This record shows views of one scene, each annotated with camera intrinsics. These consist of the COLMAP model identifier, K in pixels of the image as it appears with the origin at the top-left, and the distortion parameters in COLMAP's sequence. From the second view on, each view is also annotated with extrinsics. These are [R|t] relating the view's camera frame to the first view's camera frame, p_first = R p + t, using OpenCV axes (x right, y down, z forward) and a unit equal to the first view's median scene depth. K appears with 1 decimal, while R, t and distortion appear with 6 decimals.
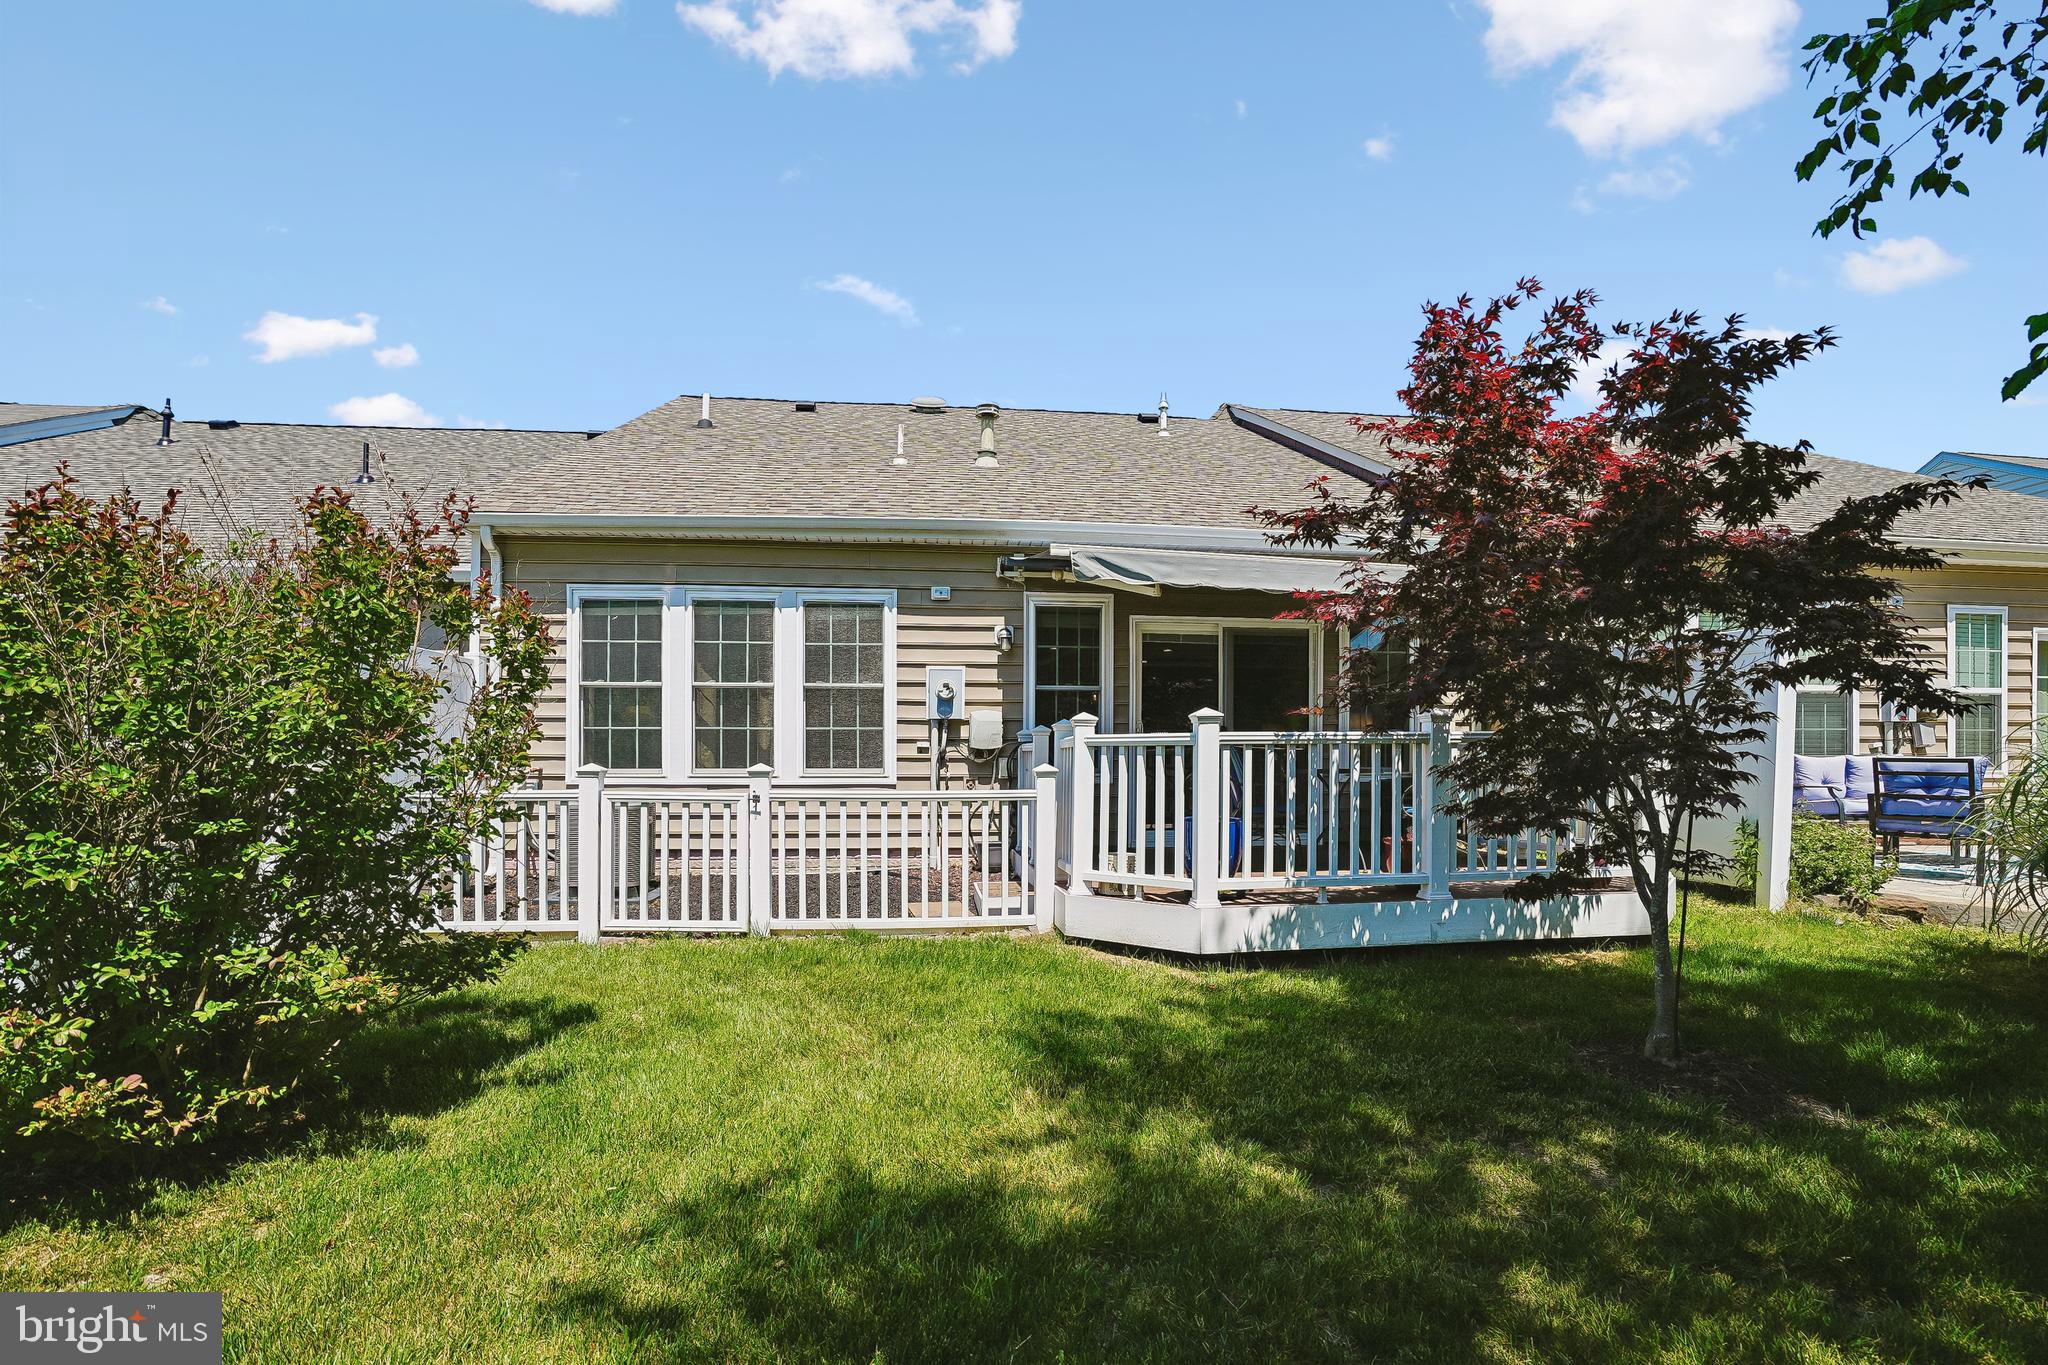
lens RADIAL K [[950.7, 0, 1055.6], [0, 950.7, 781.5], [0, 0, 1]] dist [-0.042425, 0.017374]
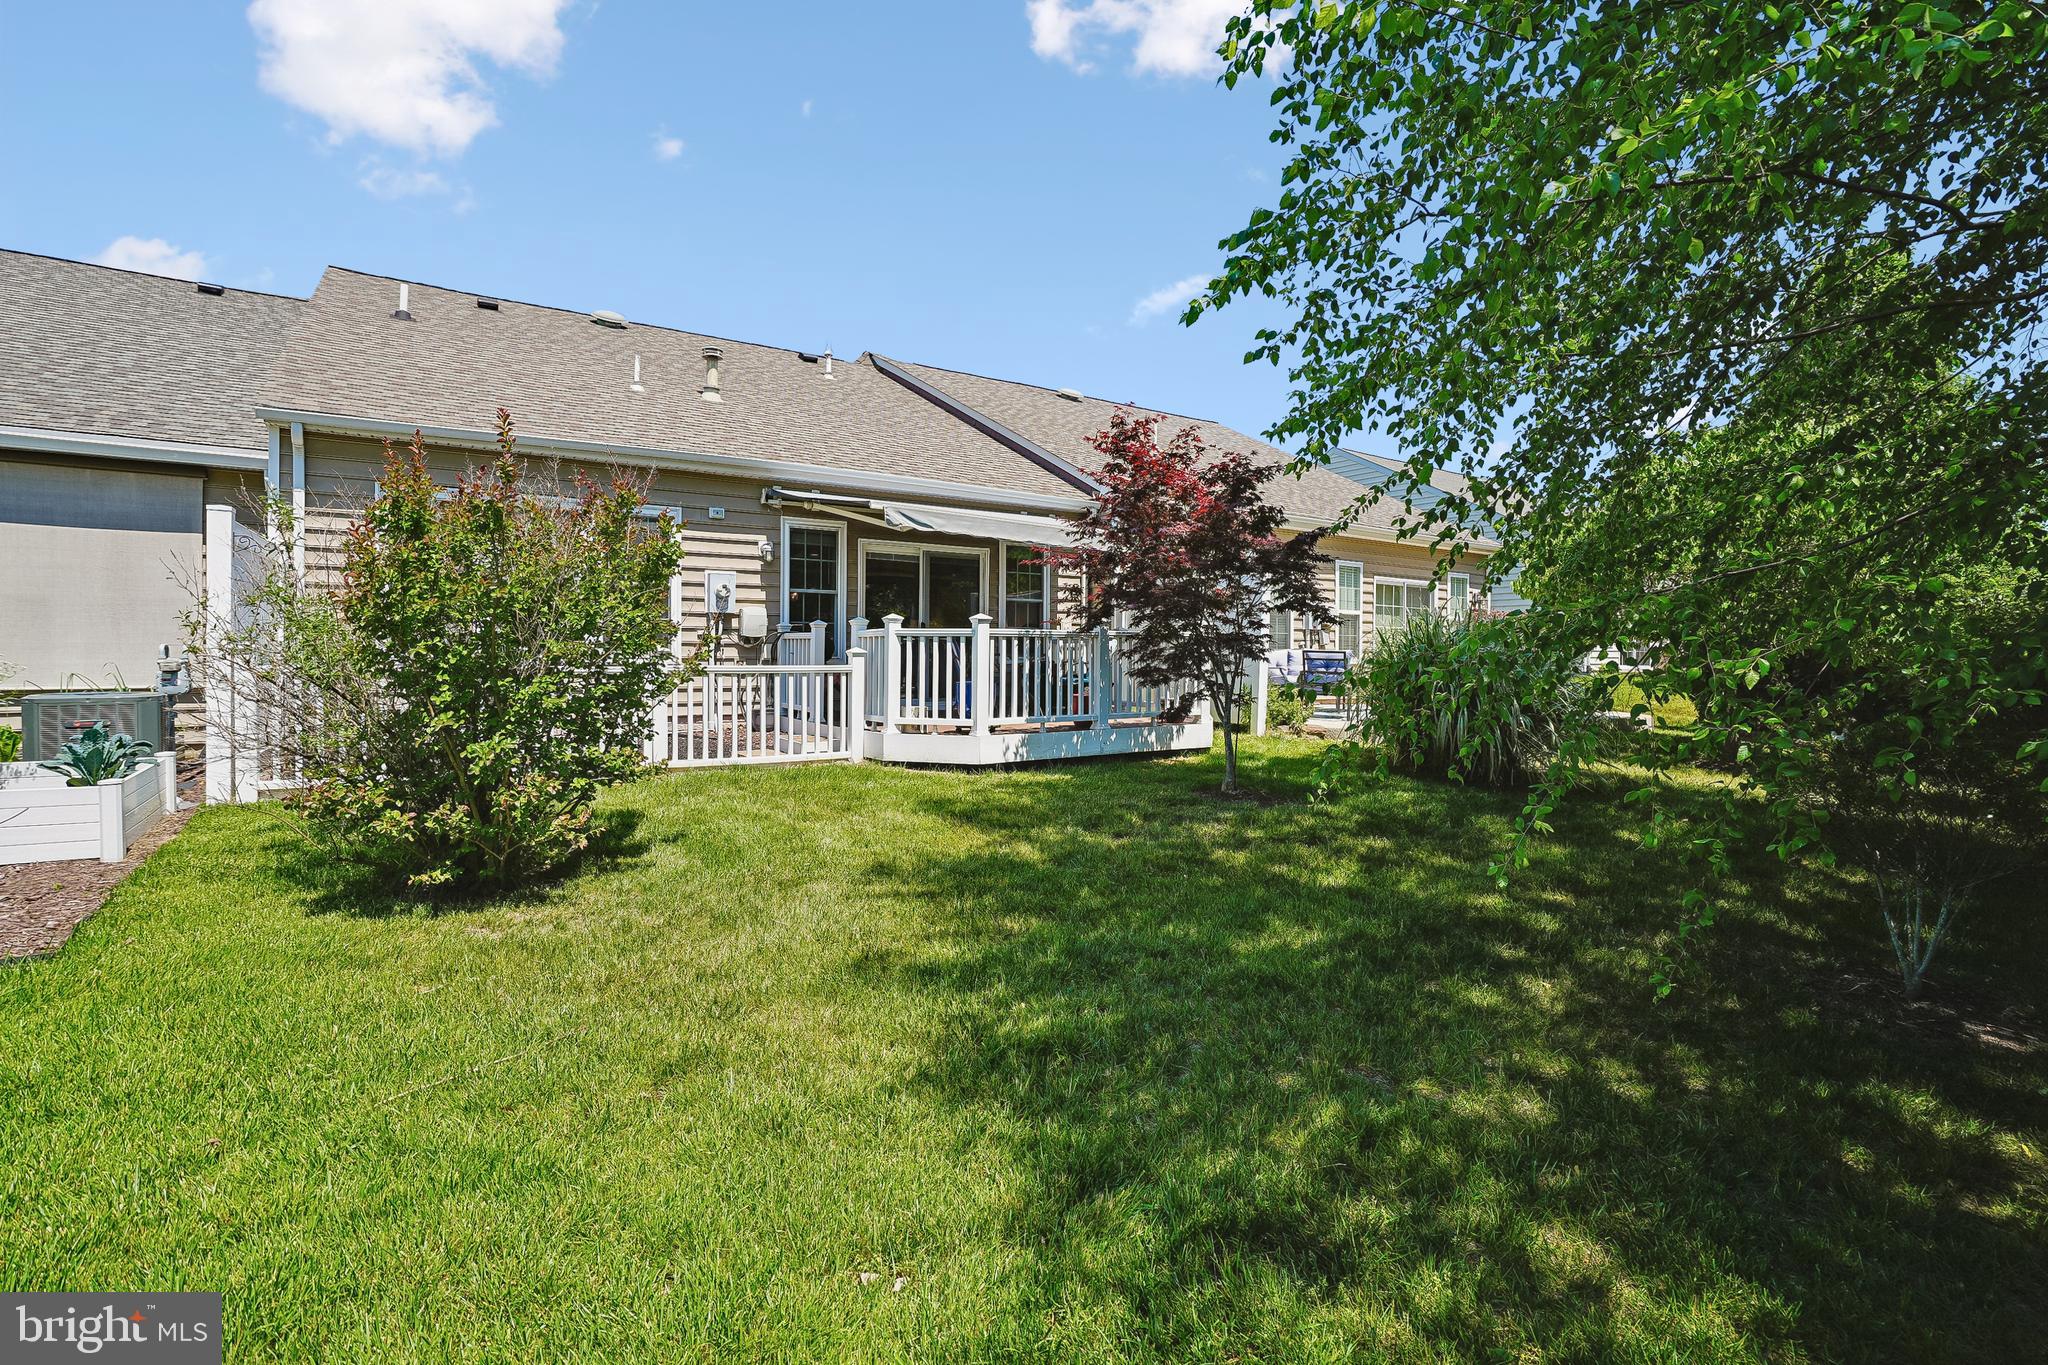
lens RADIAL K [[950.7, 0, 1026.5], [0, 950.7, 679.7], [0, 0, 1]] dist [-0.042425, 0.017374]
pose [[0.900212, -0.002346, 0.435447, -0.312505], [0.000158, 0.999987, 0.005060, 0.017764], [-0.435453, -0.004486, 0.900200, -0.325063]]
